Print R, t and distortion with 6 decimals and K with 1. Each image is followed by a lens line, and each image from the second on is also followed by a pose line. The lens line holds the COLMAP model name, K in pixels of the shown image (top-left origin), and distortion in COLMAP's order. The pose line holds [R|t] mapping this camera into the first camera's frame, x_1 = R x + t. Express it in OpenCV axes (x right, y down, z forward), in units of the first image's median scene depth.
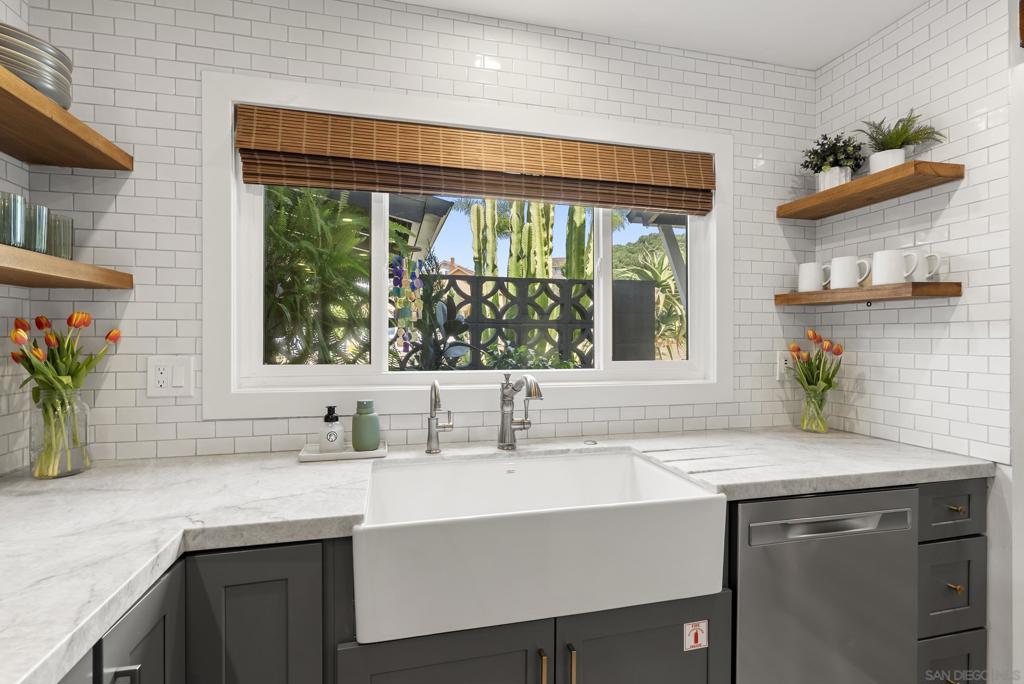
lens RADIAL K [[489.1, 0, 513.7], [0, 489.1, 335.5], [0, 0, 1]] dist [0.003049, 0.000550]
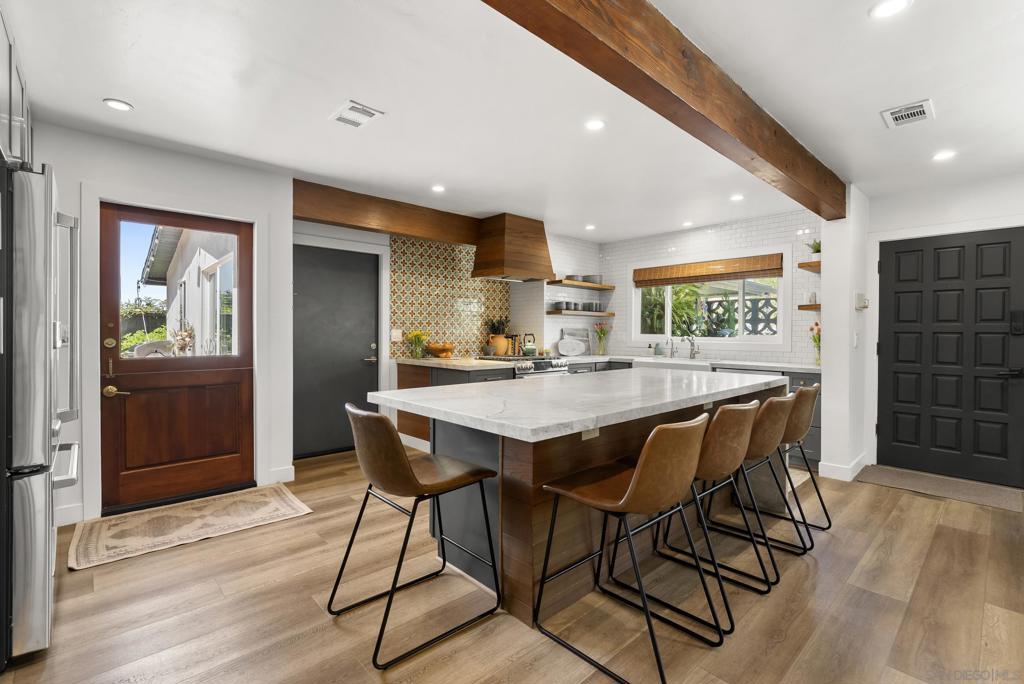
lens RADIAL K [[462.9, 0, 509.3], [0, 462.9, 335.0], [0, 0, 1]] dist [-0.001033, -0.000083]
pose [[0.488192, 0.003607, -0.872729, 2.323316], [-0.000435, 0.999992, 0.003889, 0.057211], [0.872736, -0.001519, 0.488190, -1.809705]]
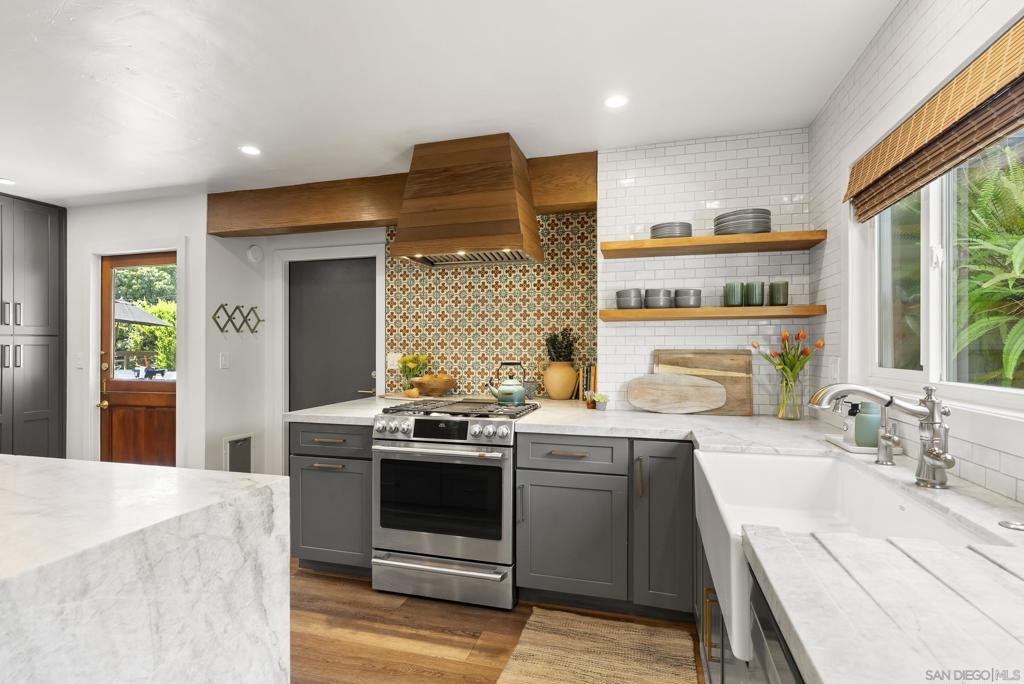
lens RADIAL K [[489.1, 0, 513.8], [0, 489.1, 348.2], [0, 0, 1]] dist [0.003049, 0.000550]
pose [[-0.481774, -0.002621, -0.876292, 1.011792], [0.001798, 0.999990, -0.003979, 0.015750], [0.876294, -0.003493, -0.481764, 0.884892]]
